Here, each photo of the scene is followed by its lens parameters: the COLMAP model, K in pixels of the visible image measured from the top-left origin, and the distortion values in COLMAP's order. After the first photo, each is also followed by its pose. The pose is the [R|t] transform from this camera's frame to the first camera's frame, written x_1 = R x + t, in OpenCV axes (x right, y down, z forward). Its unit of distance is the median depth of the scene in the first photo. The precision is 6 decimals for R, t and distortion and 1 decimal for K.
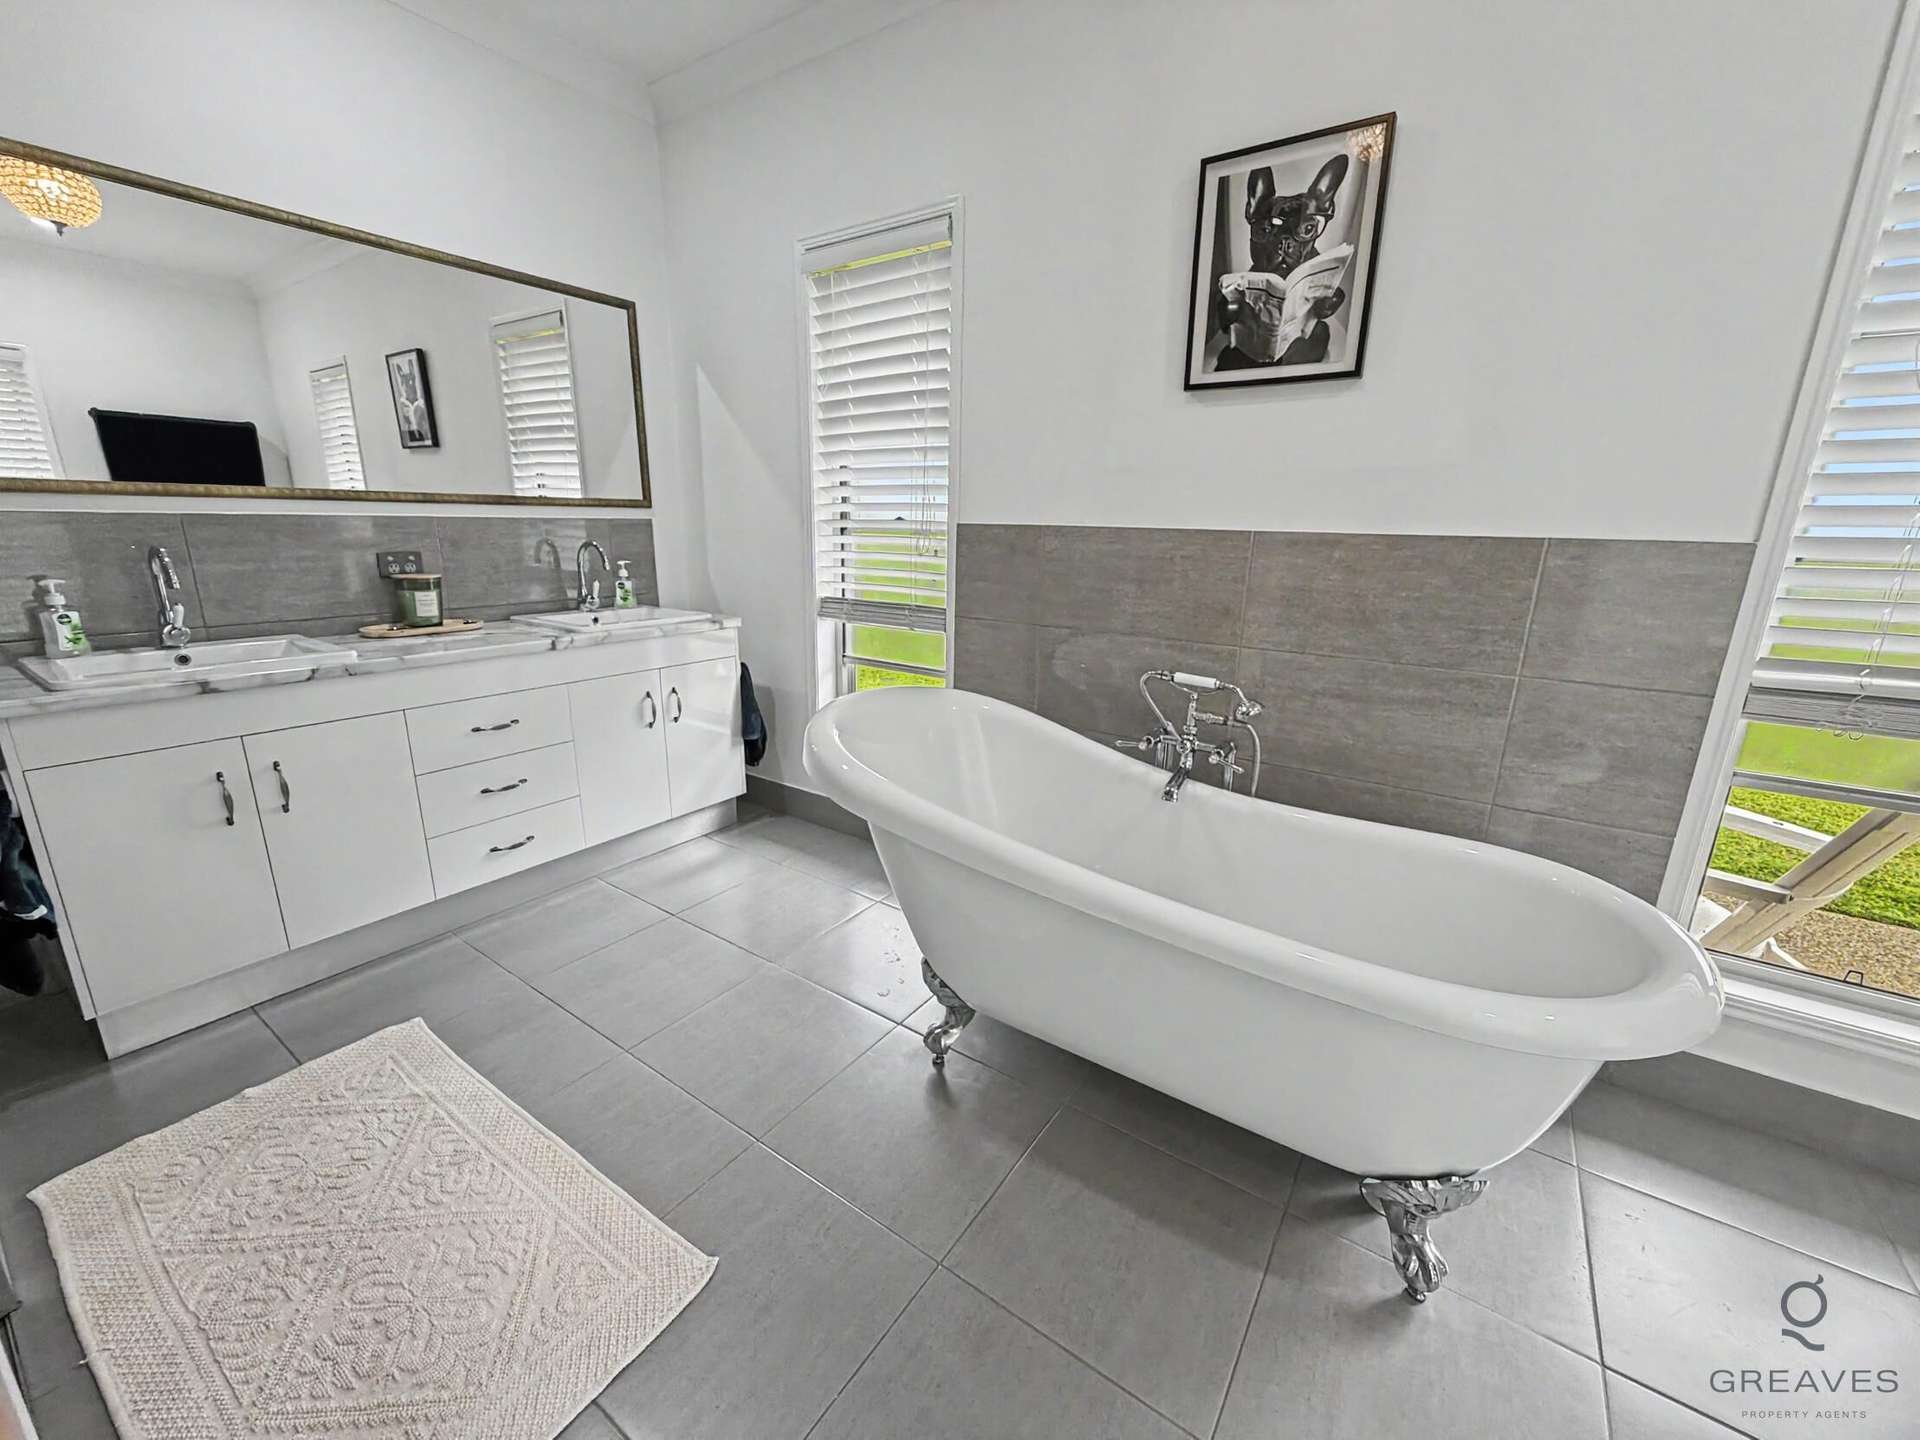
lens RADIAL K [[766.2, 0, 955.0], [0, 766.2, 720.8], [0, 0, 1]] dist [0.000110, 0.000567]
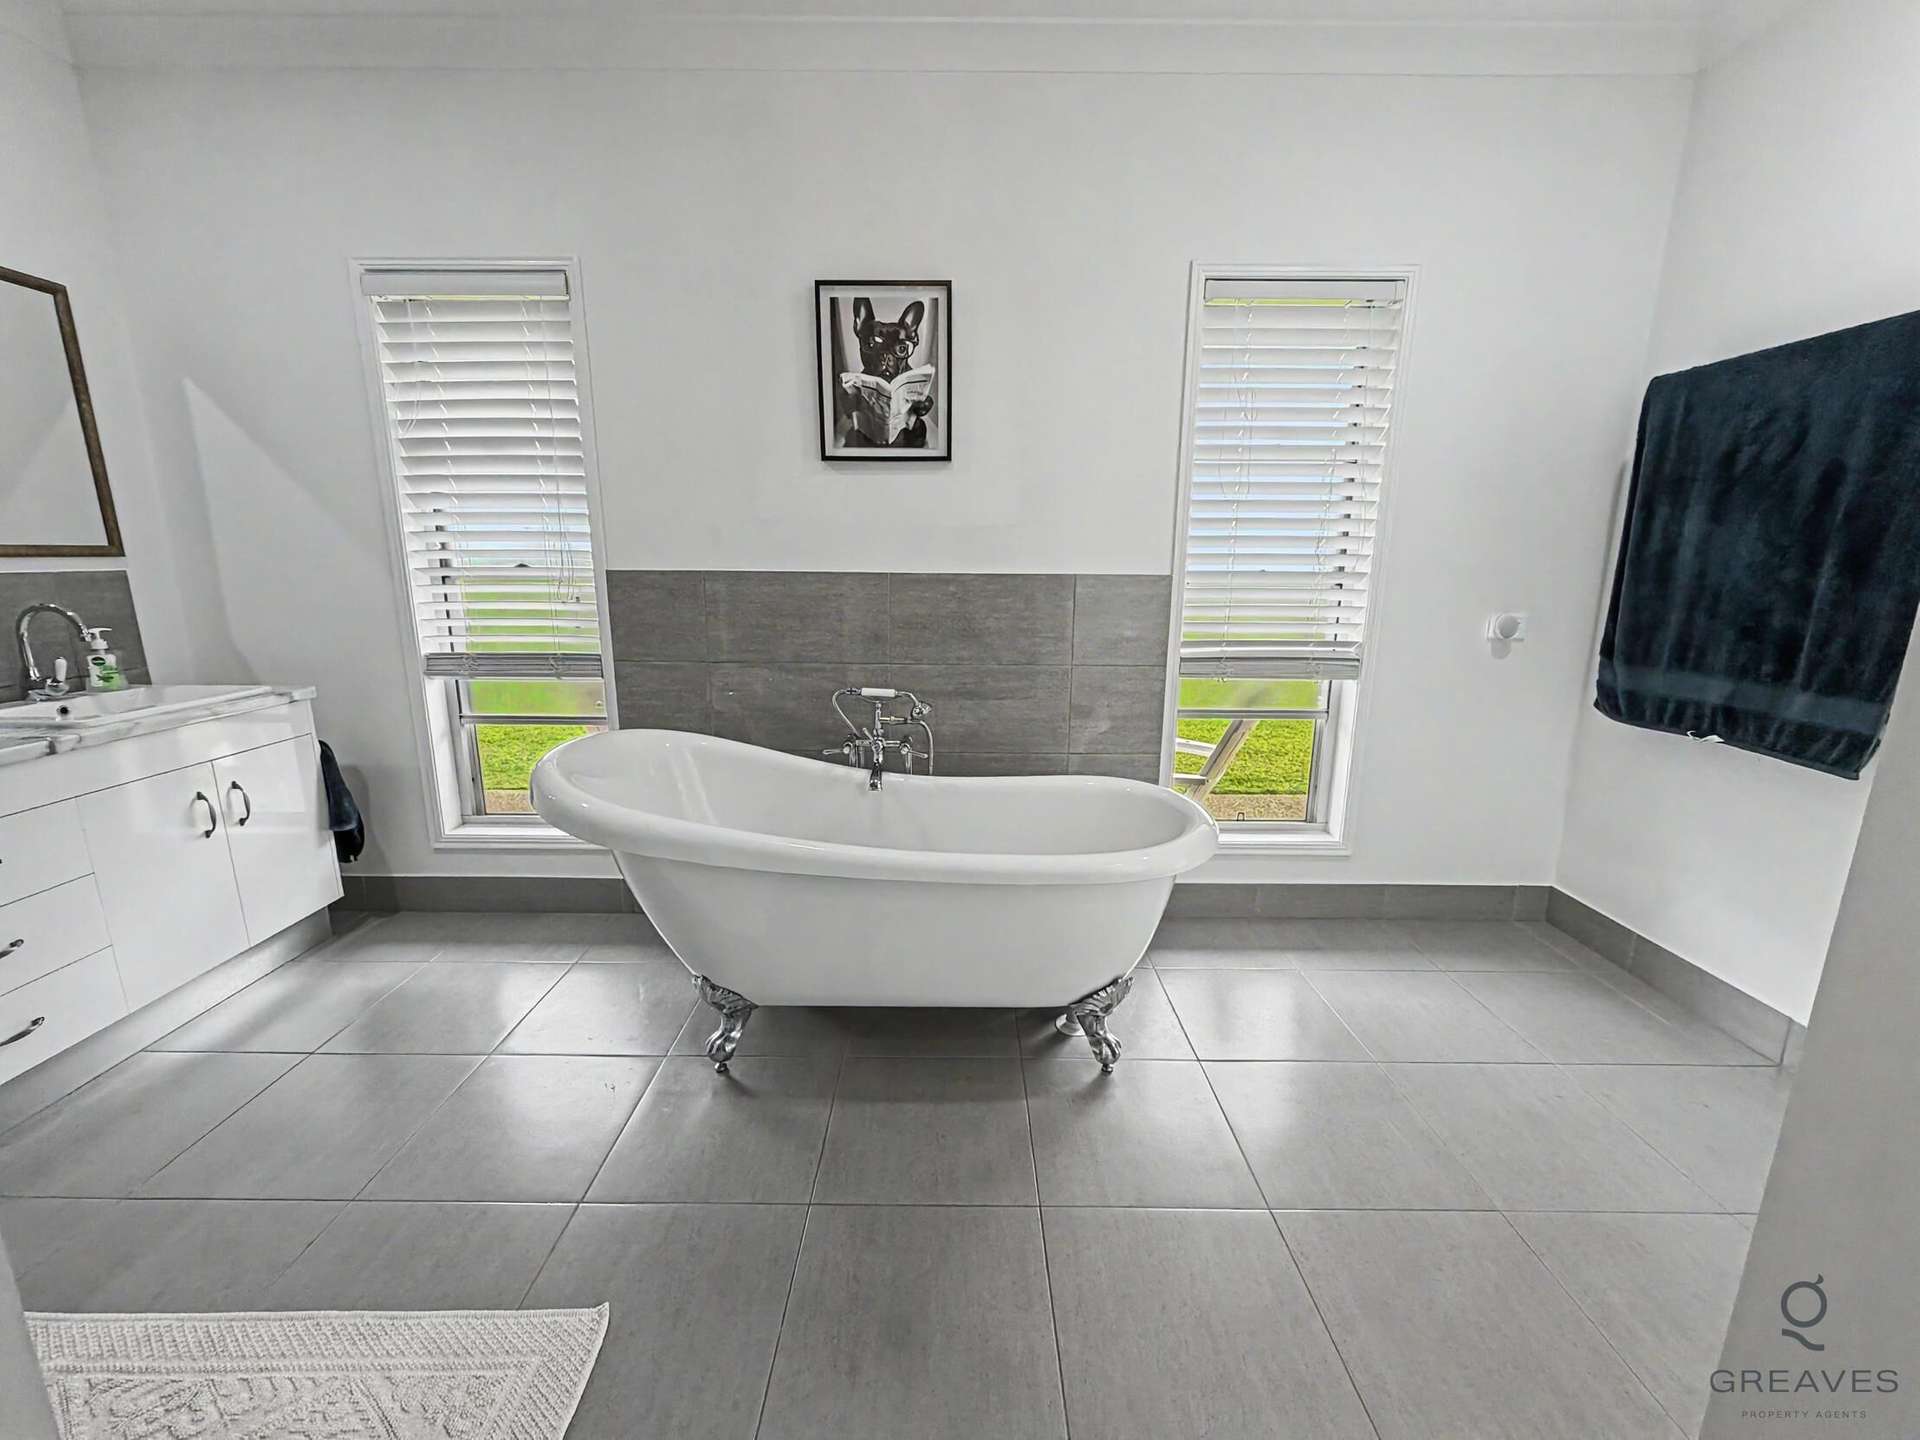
lens RADIAL K [[766.2, 0, 955.0], [0, 766.2, 720.8], [0, 0, 1]] dist [0.000110, 0.000567]
pose [[0.822593, -0.131585, 0.553197, -0.226564], [0.152972, 0.988201, 0.007590, 0.002430], [-0.547669, 0.078380, 0.833016, -0.090264]]
